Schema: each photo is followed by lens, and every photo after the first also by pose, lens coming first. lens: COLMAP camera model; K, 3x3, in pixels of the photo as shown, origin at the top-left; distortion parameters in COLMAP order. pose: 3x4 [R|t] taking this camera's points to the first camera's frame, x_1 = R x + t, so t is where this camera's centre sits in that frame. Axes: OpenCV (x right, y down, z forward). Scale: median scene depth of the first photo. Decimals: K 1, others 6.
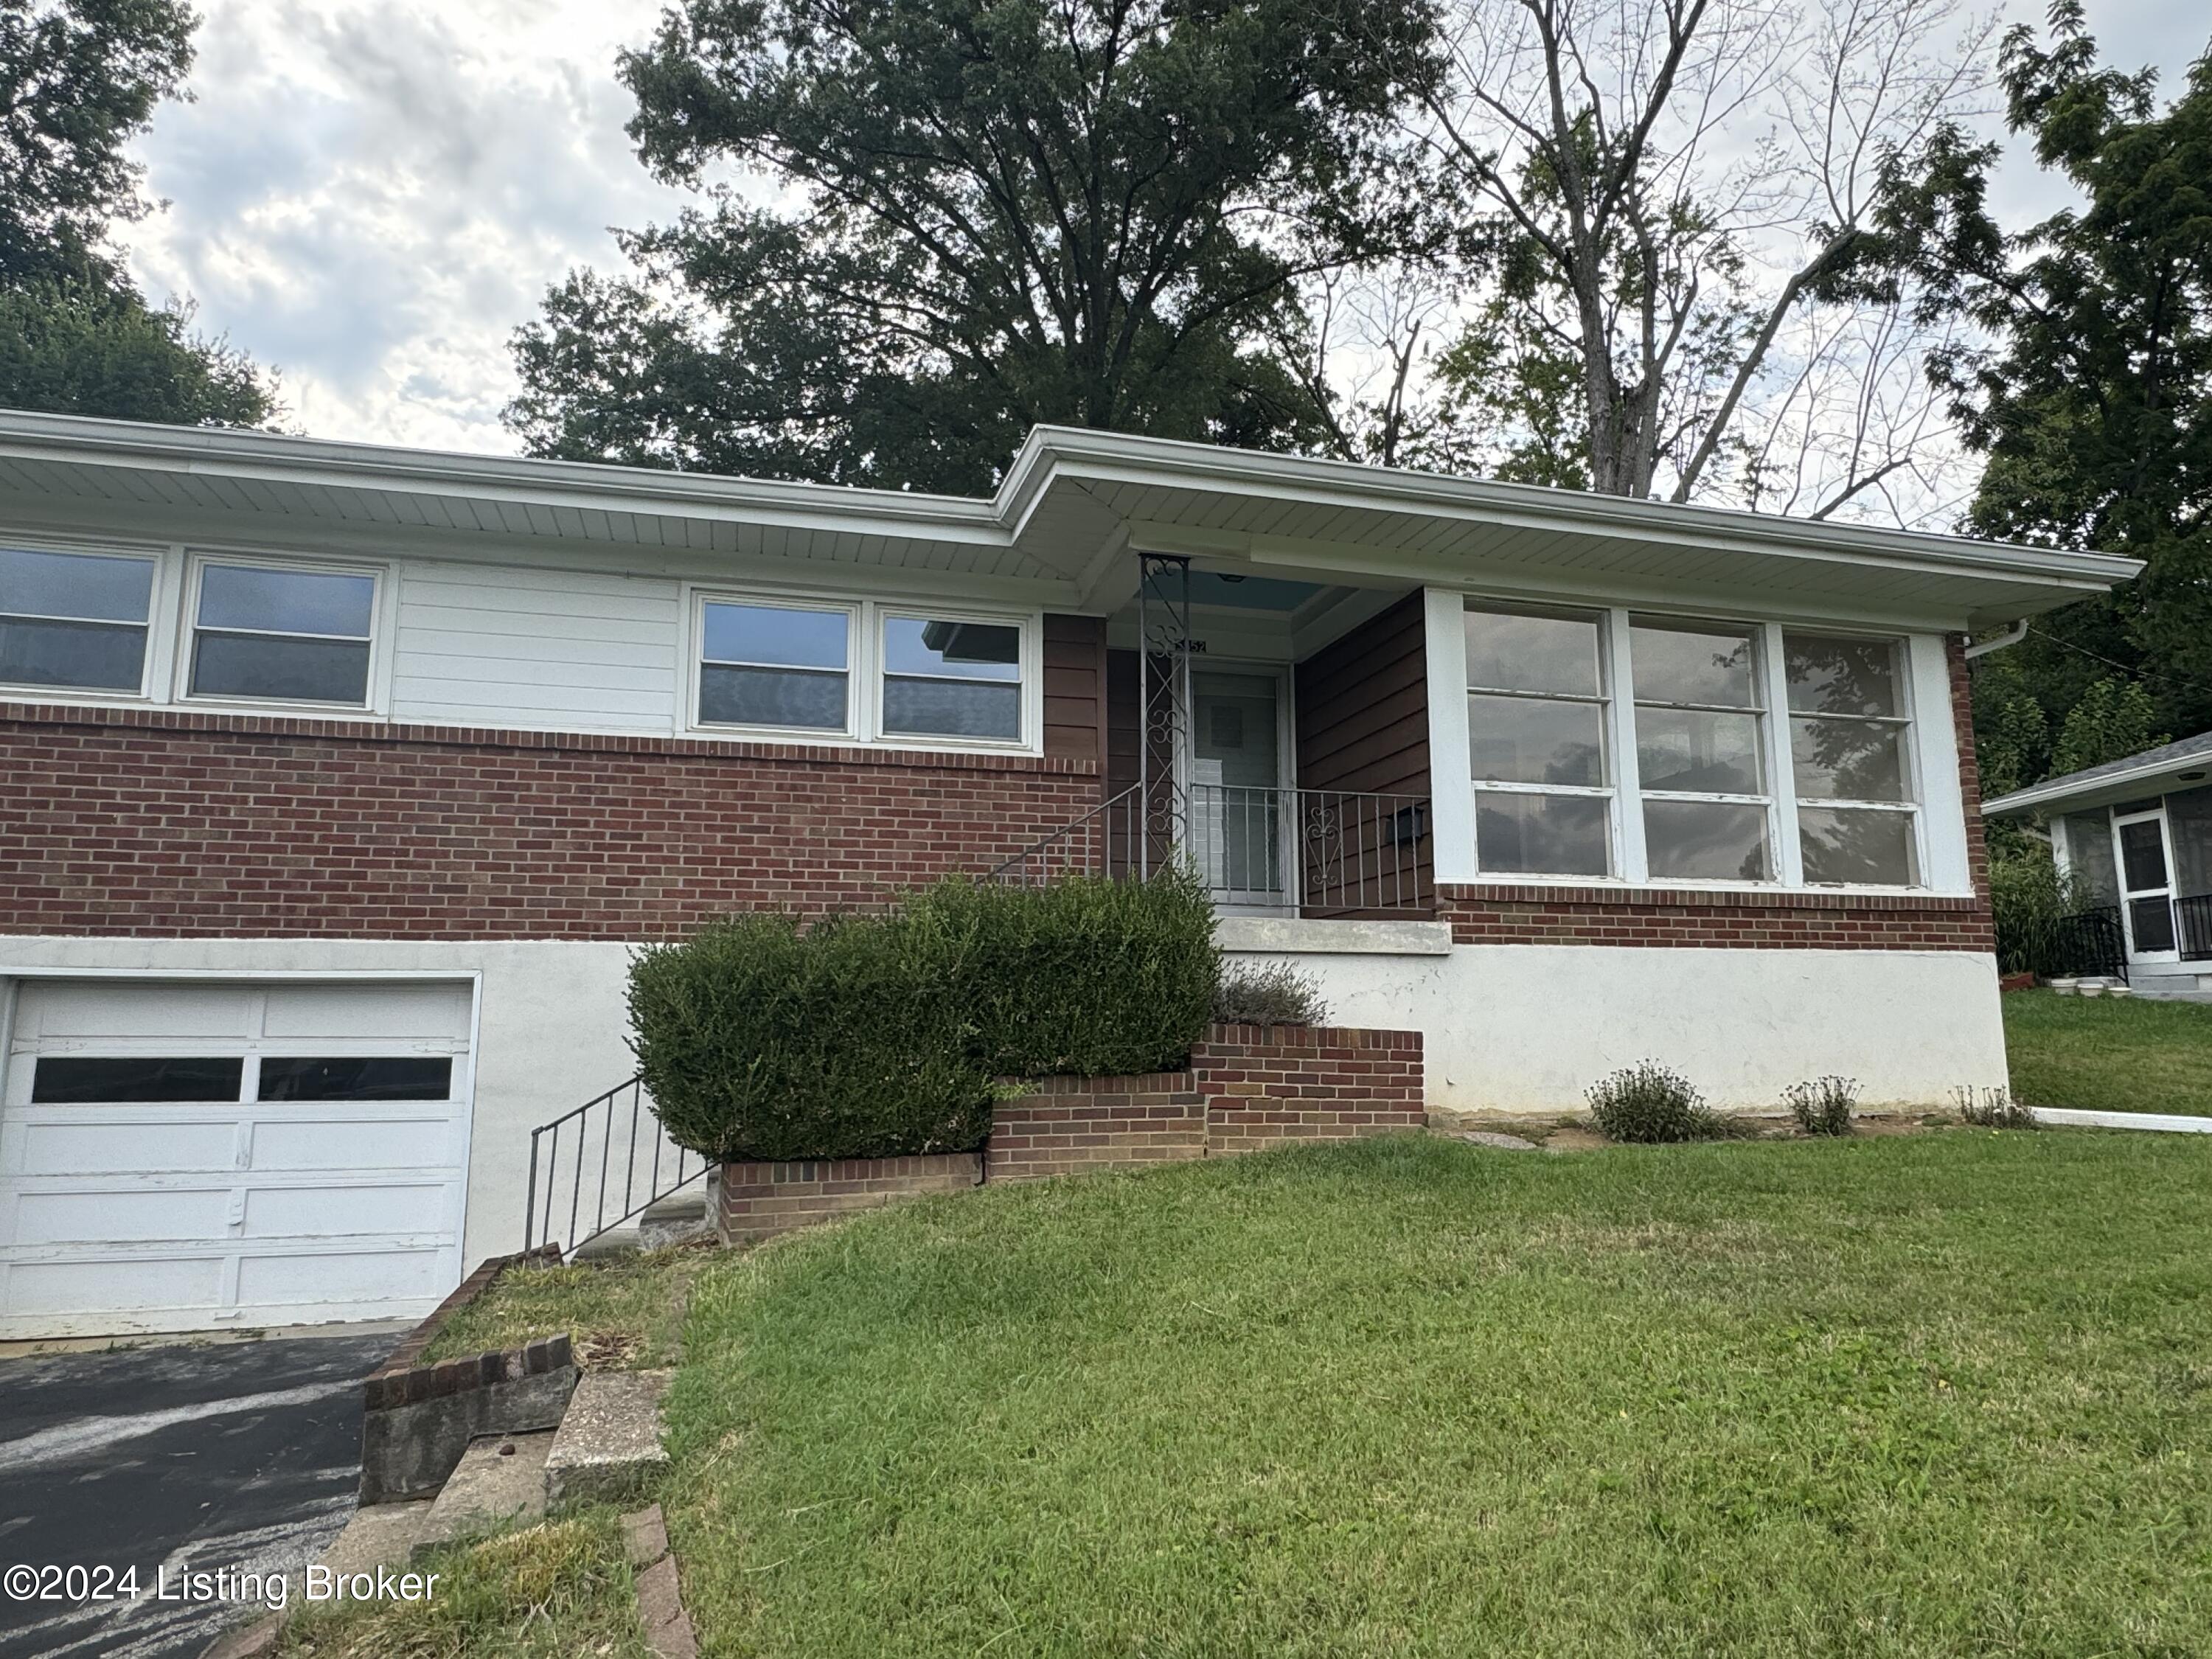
lens RADIAL K [[1373.8, 0, 1103.2], [0, 1373.8, 820.3], [0, 0, 1]] dist [-0.003276, 0.005826]
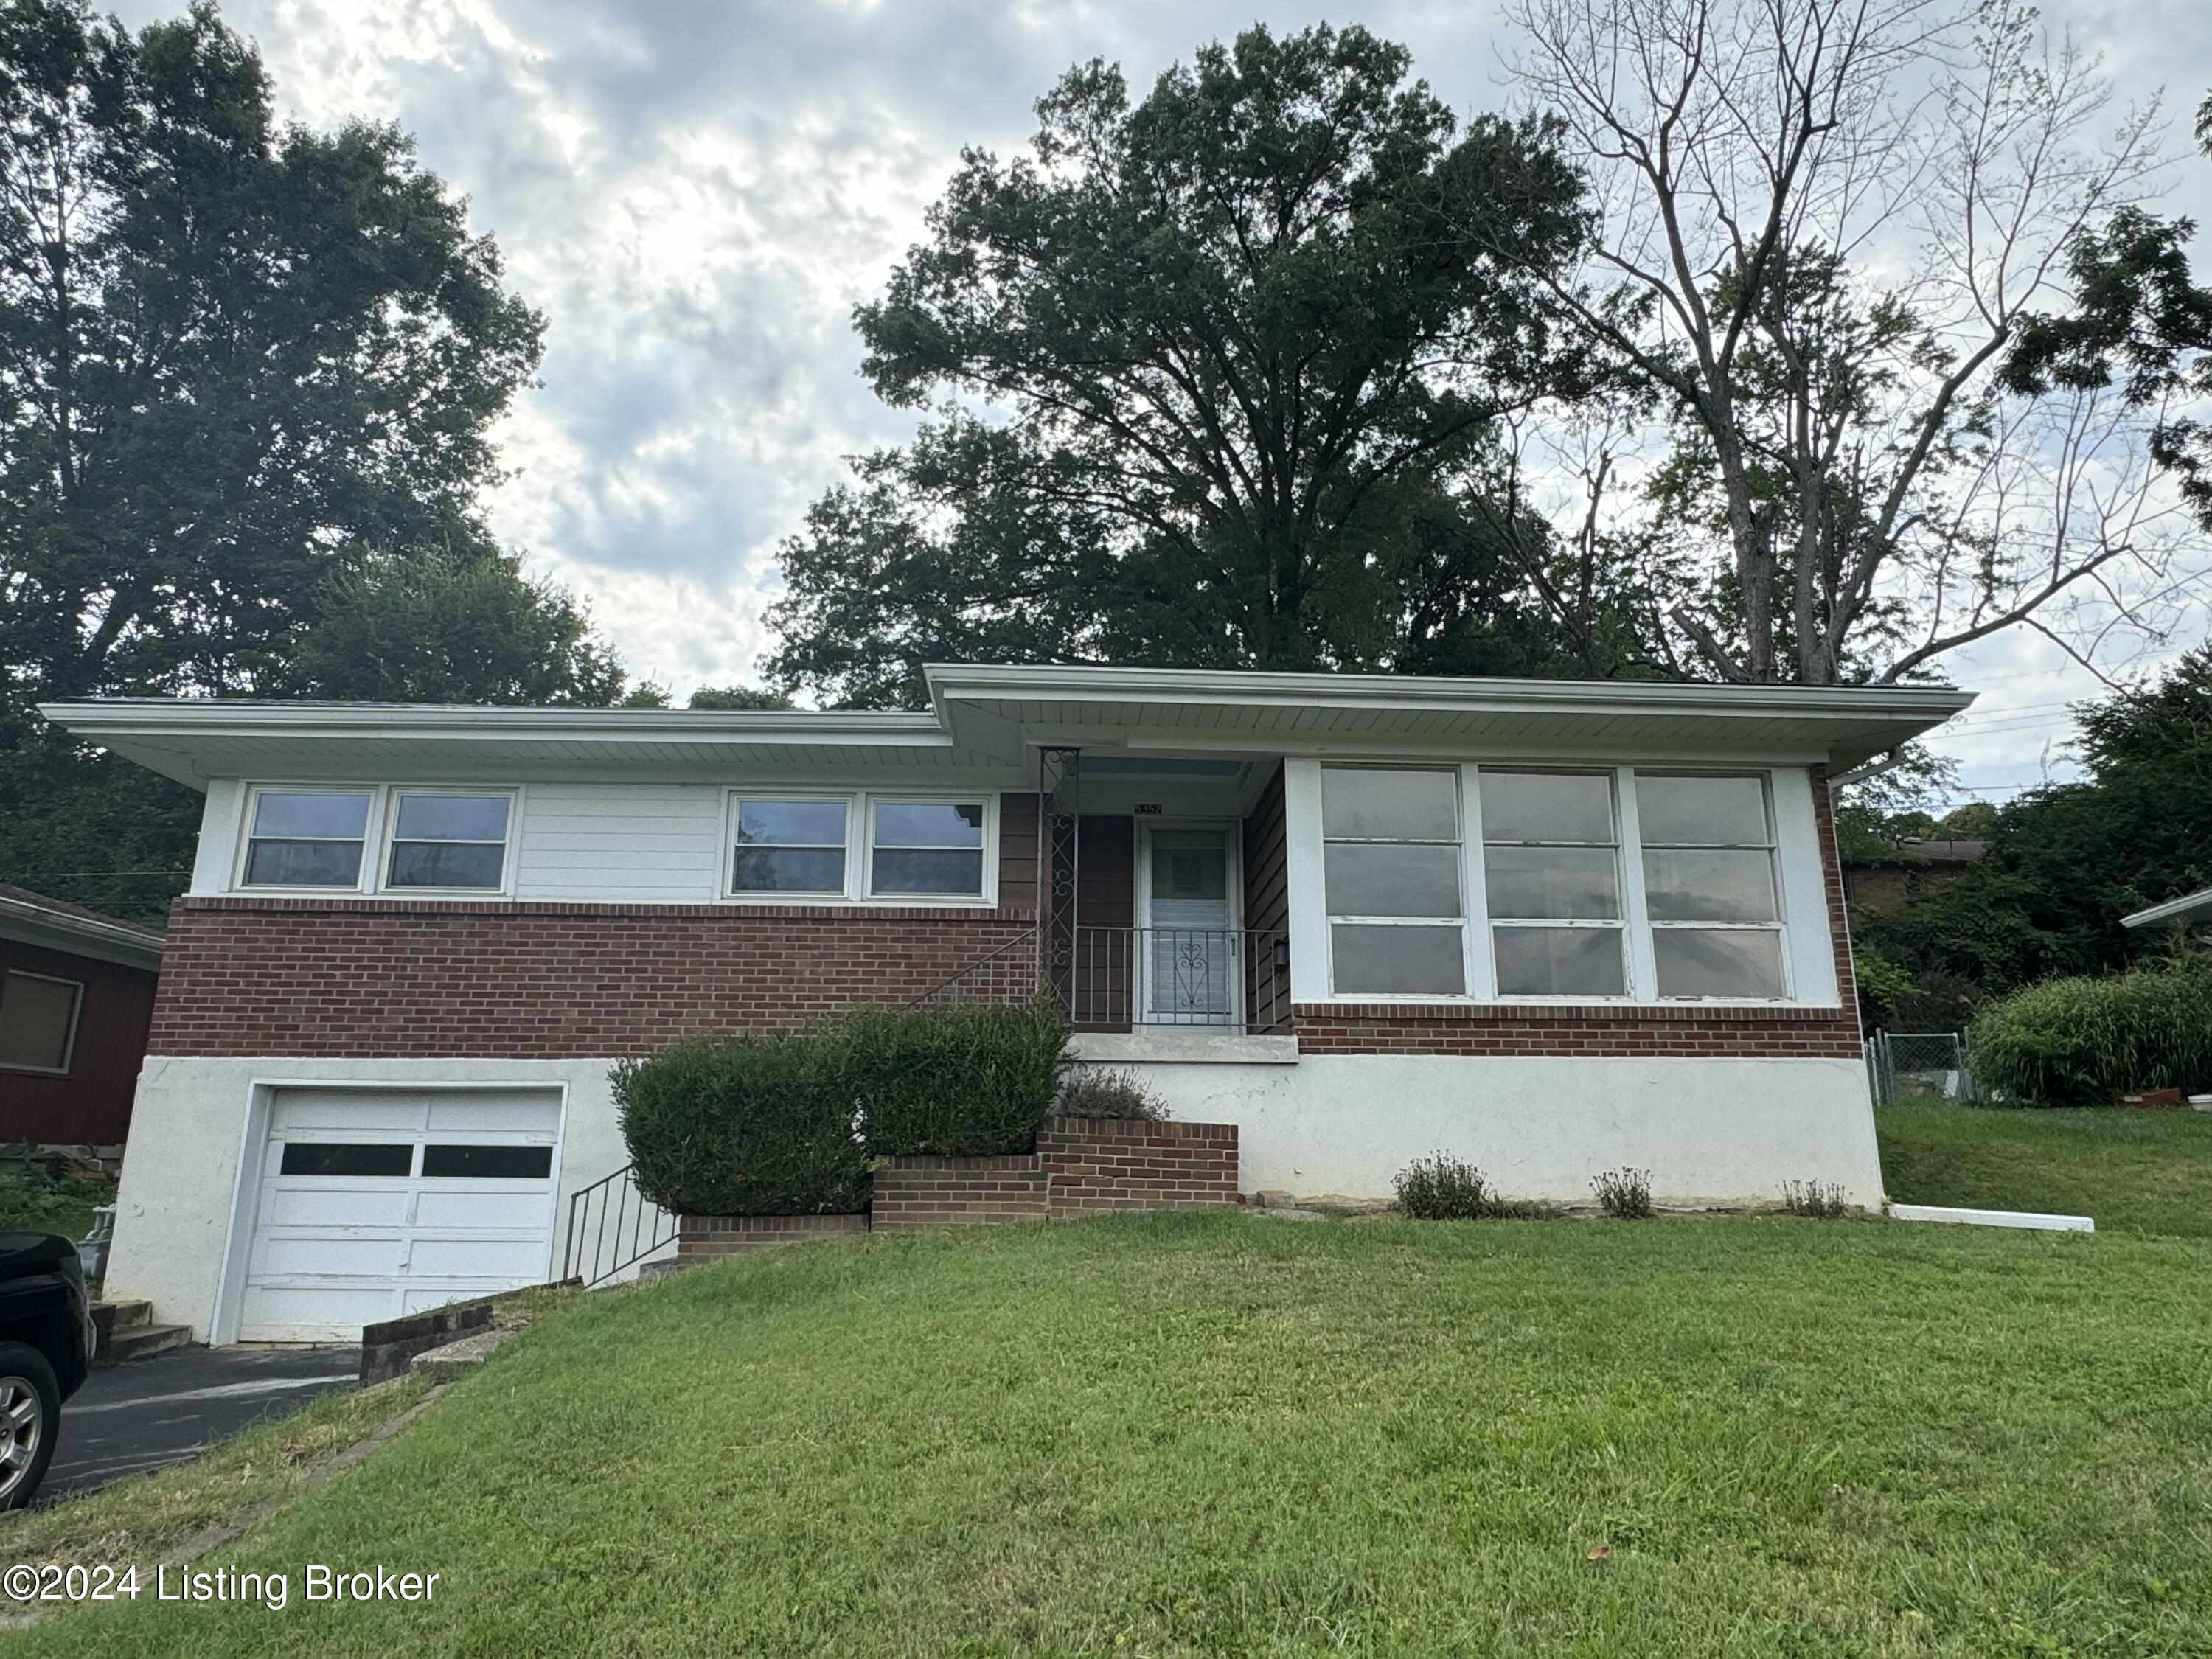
lens RADIAL K [[1373.8, 0, 1103.2], [0, 1373.8, 820.3], [0, 0, 1]] dist [-0.003276, 0.005826]
pose [[0.974637, -0.048112, -0.218560, 0.318400], [0.026817, 0.994688, -0.099380, 0.001412], [0.222181, 0.090998, 0.970750, -0.194983]]
